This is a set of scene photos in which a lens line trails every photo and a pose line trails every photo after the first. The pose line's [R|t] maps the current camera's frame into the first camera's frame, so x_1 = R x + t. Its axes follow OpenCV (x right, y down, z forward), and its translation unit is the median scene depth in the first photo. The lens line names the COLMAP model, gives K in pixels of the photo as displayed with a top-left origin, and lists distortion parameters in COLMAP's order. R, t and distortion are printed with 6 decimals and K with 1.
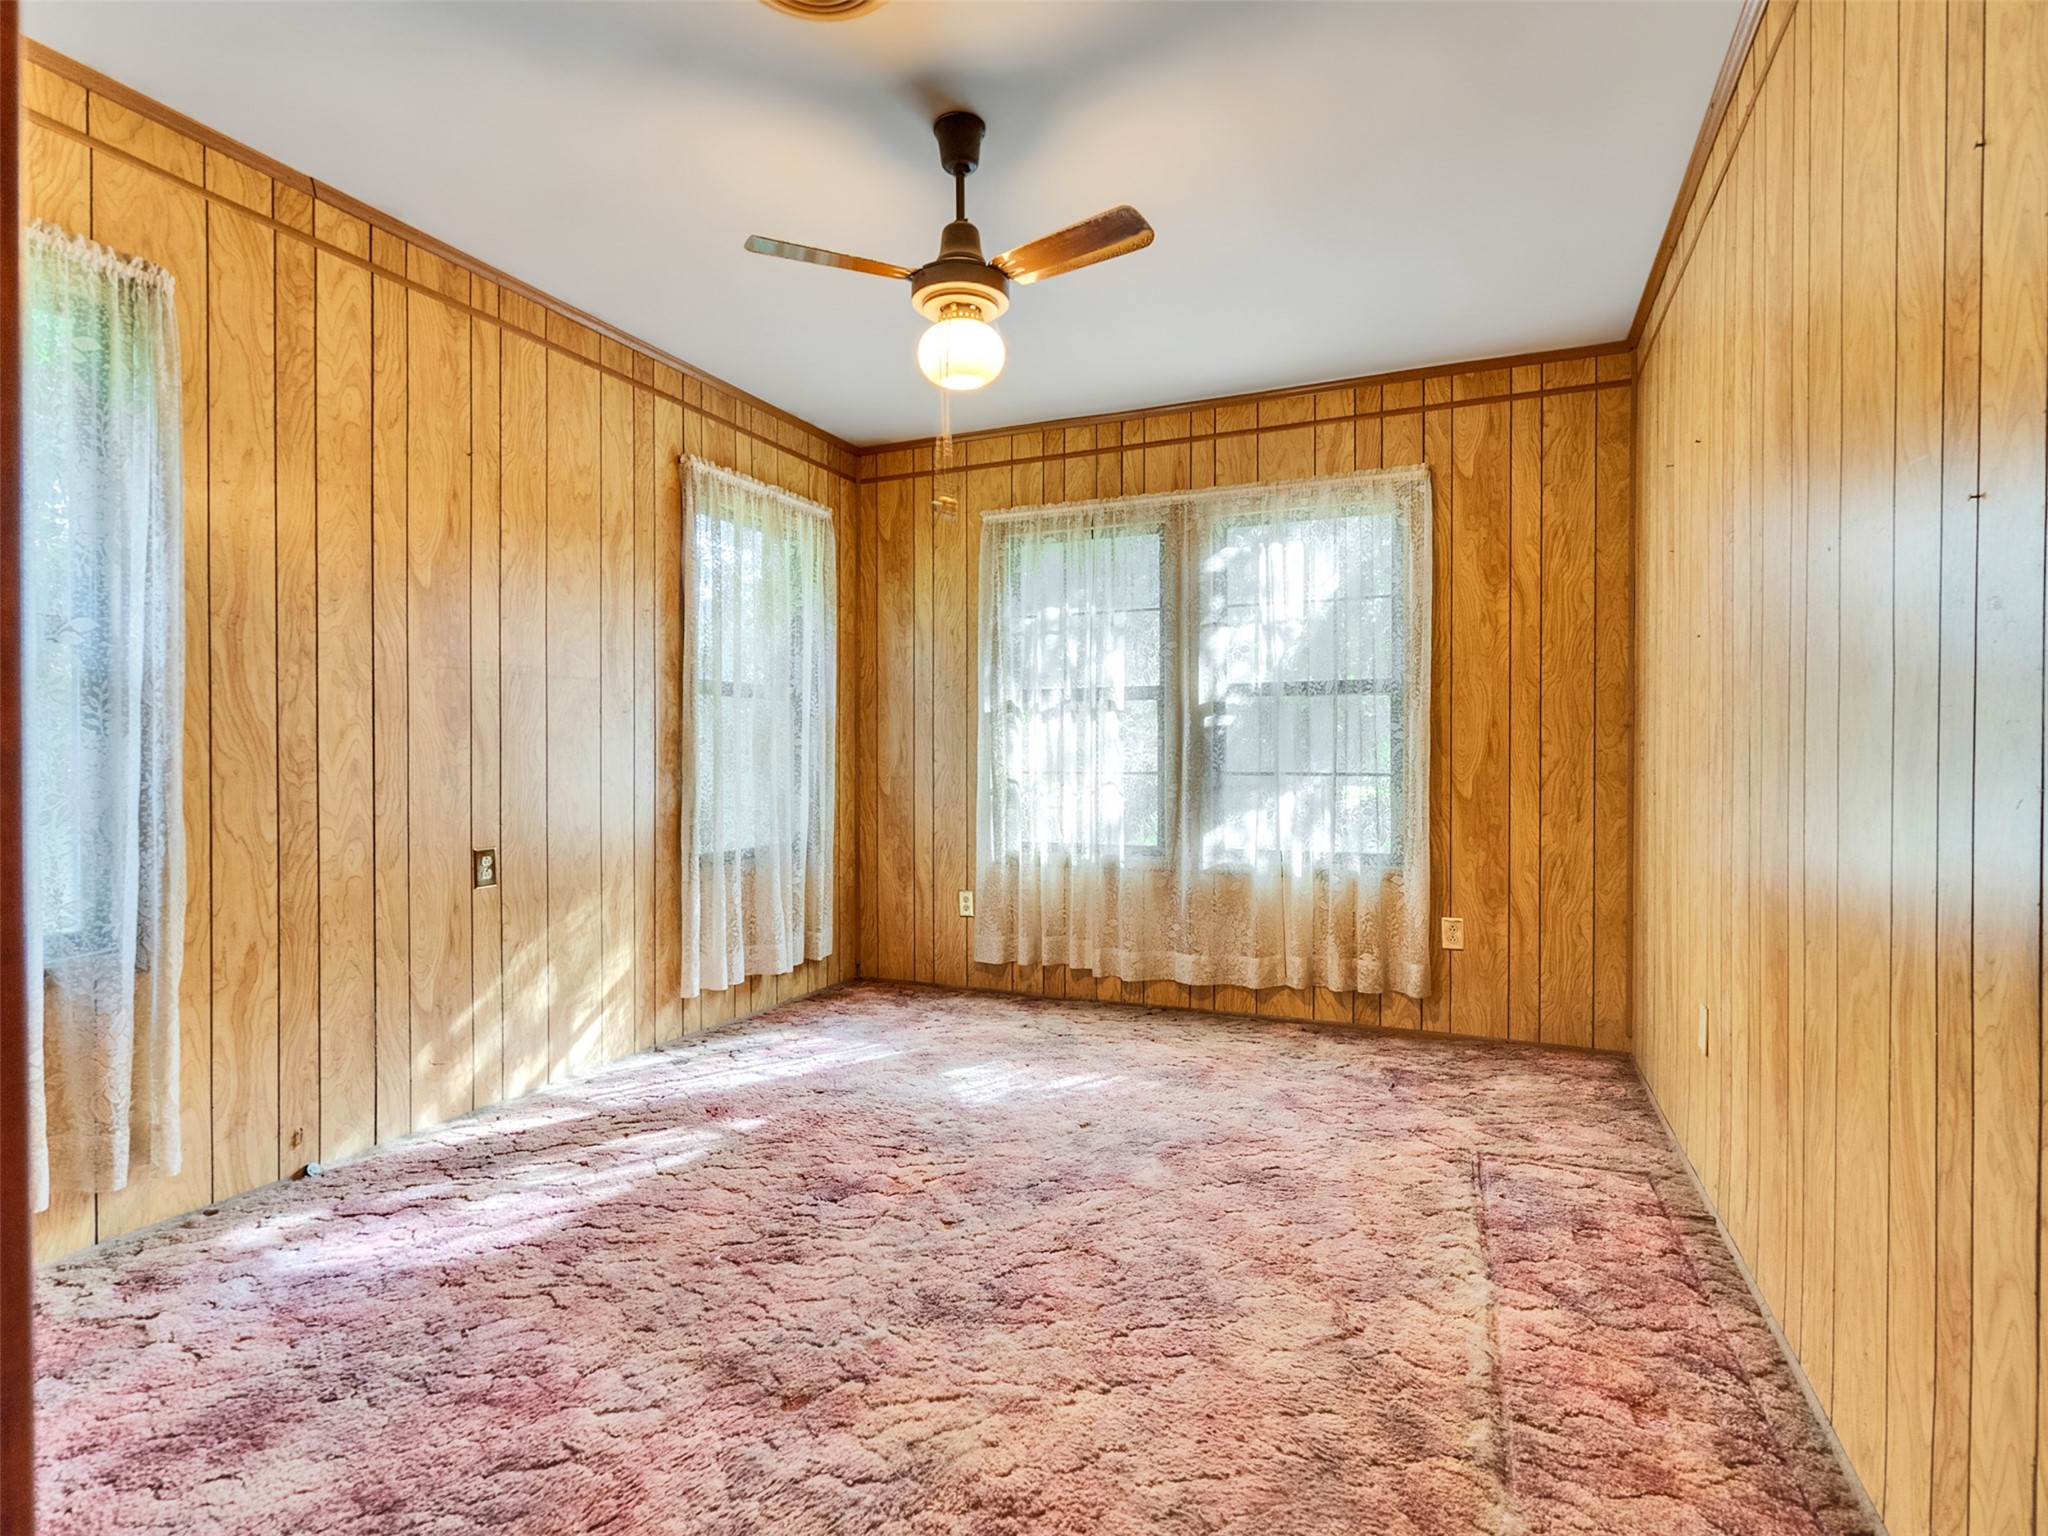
lens RADIAL K [[1076.6, 0, 1018.6], [0, 1076.6, 752.4], [0, 0, 1]] dist [0.004154, 0.001368]
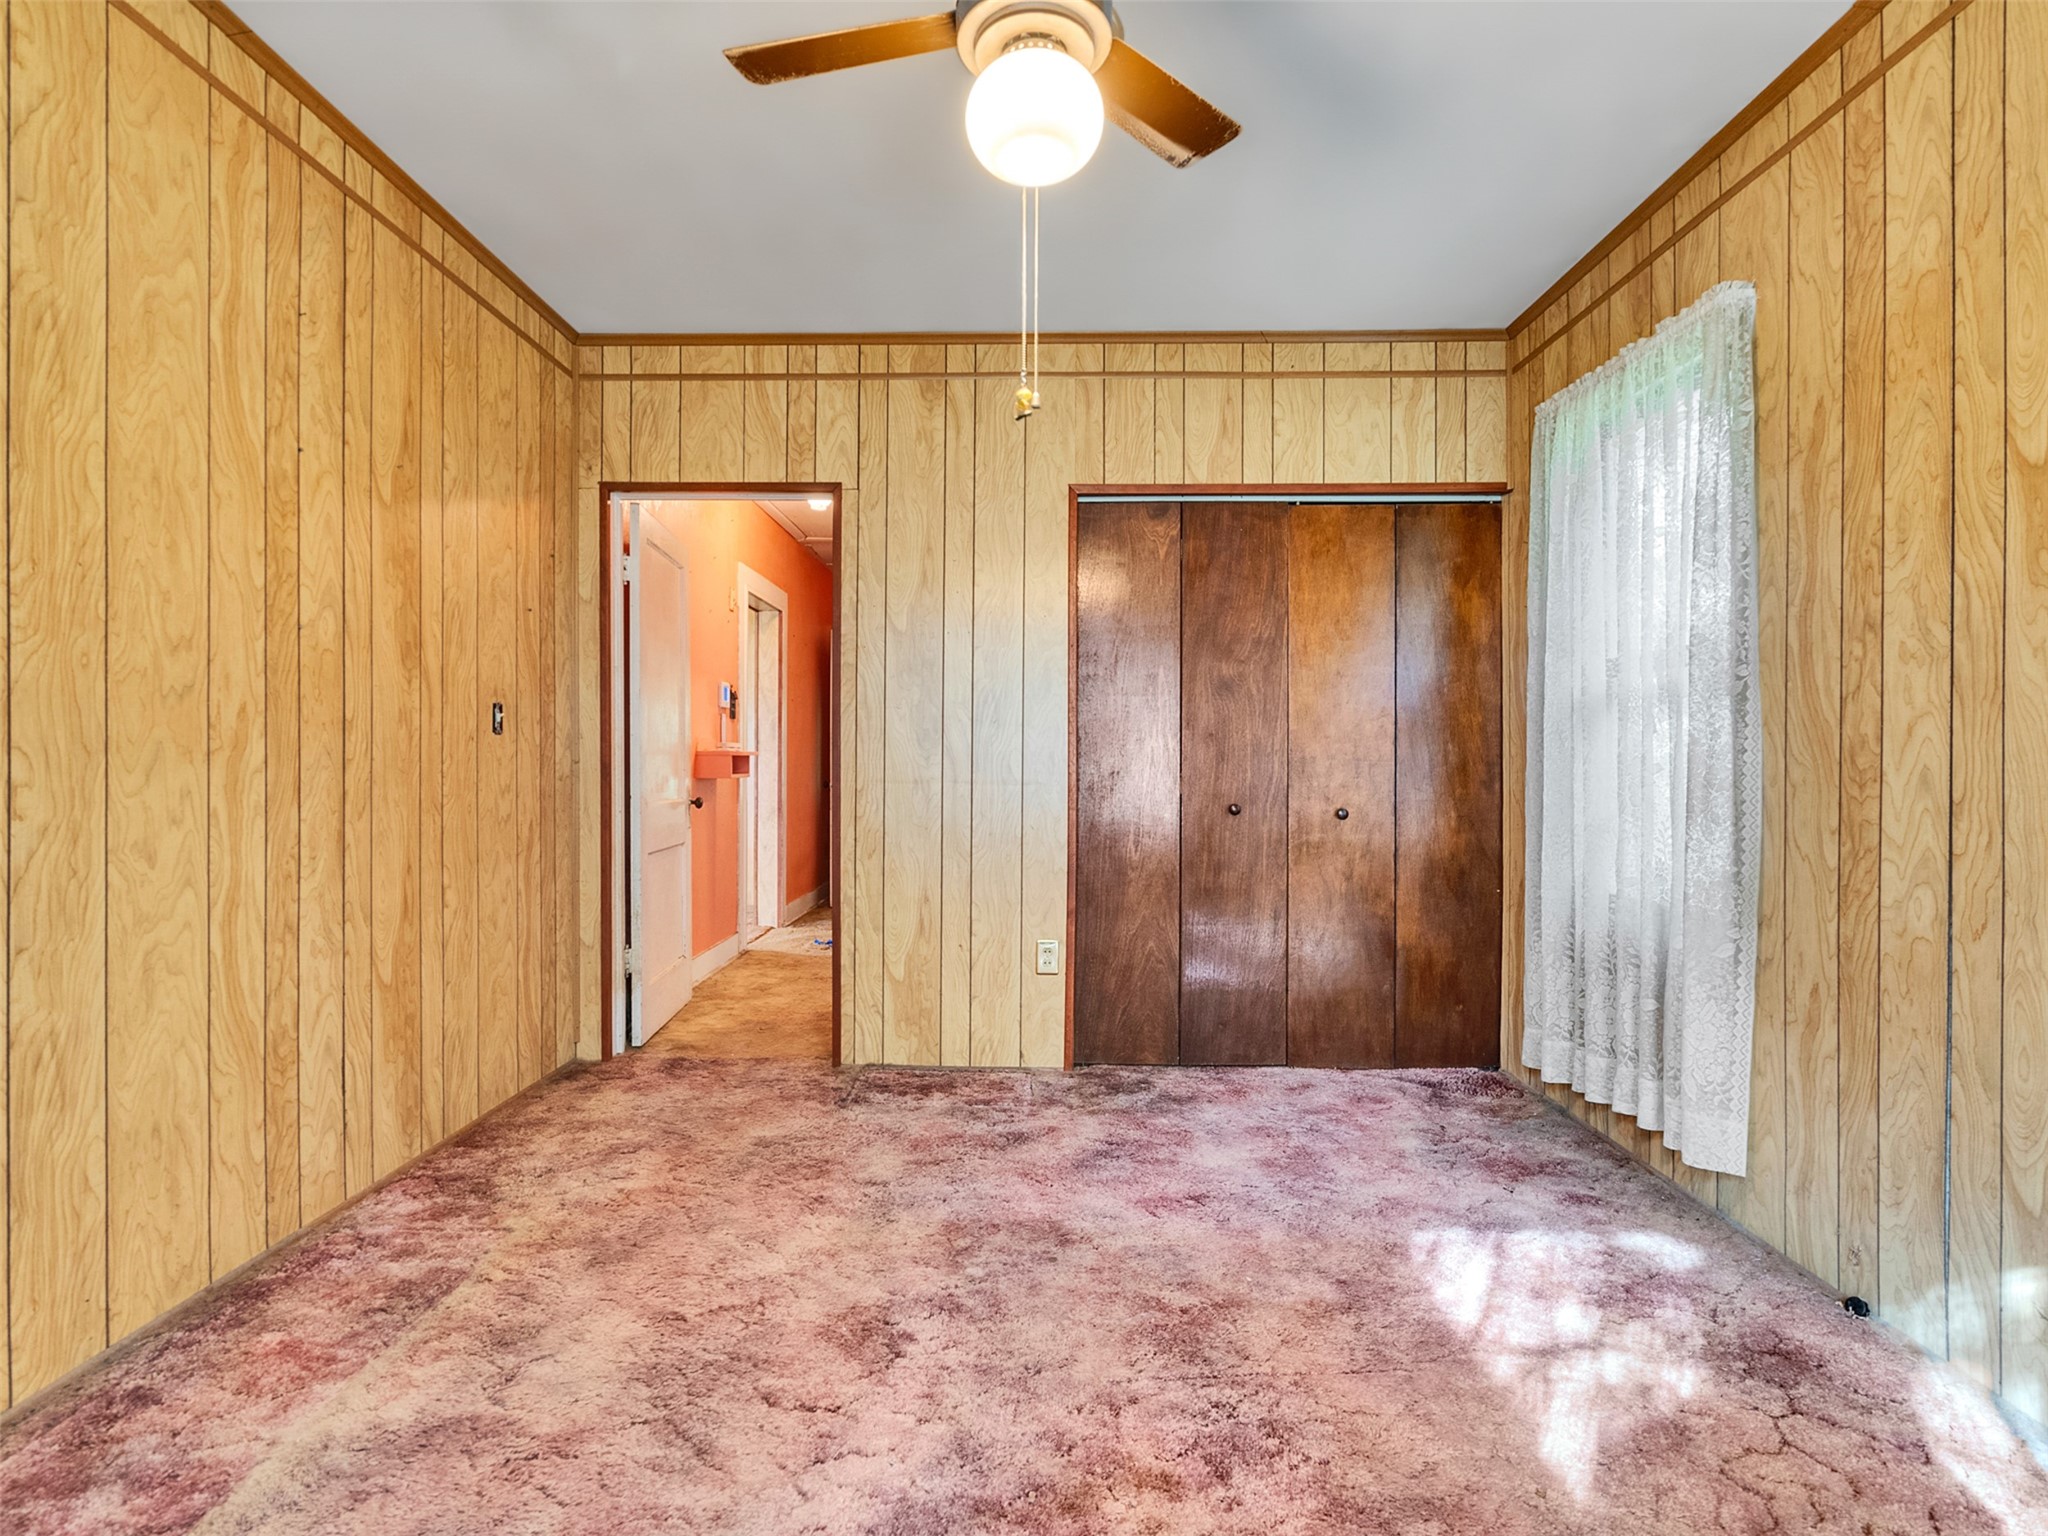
lens RADIAL K [[1076.6, 0, 1014.6], [0, 1076.6, 773.4], [0, 0, 1]] dist [0.004154, 0.001368]
pose [[-0.928901, -0.000739, -0.370328, 0.180943], [-0.003148, 0.999978, 0.005902, 0.009183], [0.370315, 0.006648, -0.928882, 1.501926]]
